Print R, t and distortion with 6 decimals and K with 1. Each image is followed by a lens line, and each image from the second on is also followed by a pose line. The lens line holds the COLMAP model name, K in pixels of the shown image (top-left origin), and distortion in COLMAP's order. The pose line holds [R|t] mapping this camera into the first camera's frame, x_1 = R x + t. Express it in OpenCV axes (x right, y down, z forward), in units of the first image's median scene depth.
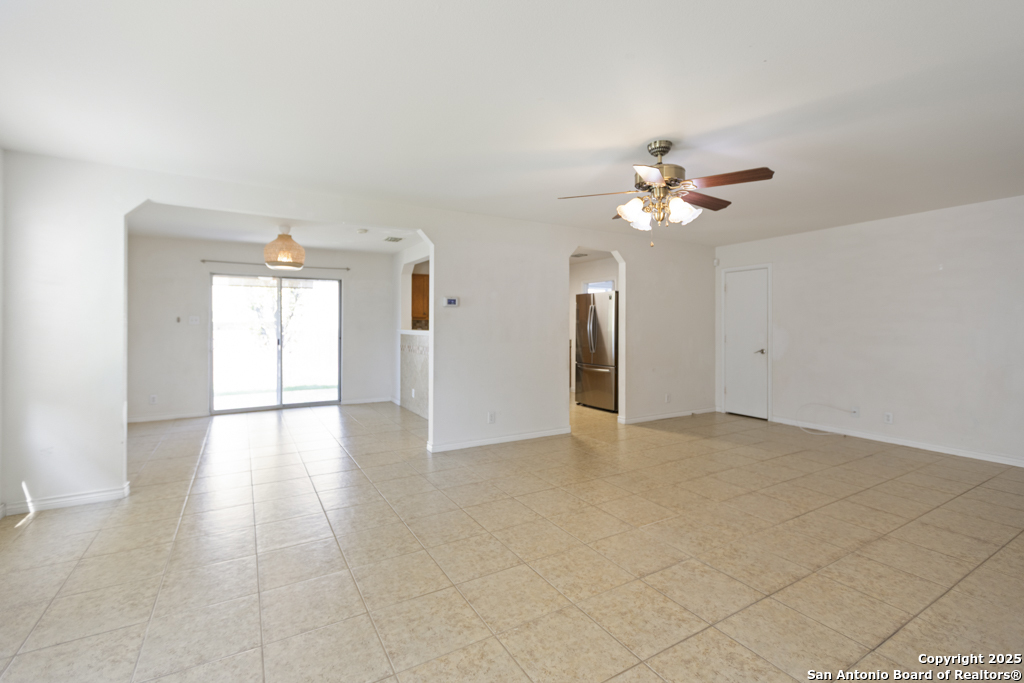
lens RADIAL K [[449.9, 0, 508.3], [0, 449.9, 322.3], [0, 0, 1]] dist [0.002363, -0.002253]
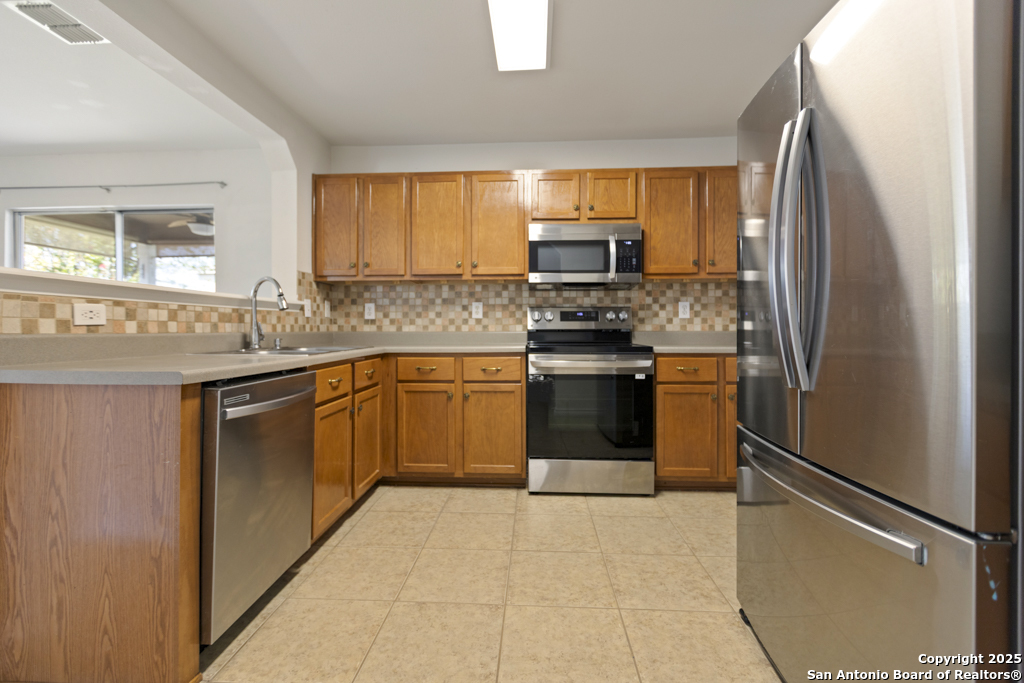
lens RADIAL K [[462.7, 0, 514.6], [0, 462.7, 327.3], [0, 0, 1]] dist [-0.001926, -0.000636]
pose [[0.836245, -0.004293, -0.548338, 0.421399], [0.007849, 0.999961, 0.004142, 0.087893], [0.548299, -0.007768, 0.836246, 1.687987]]
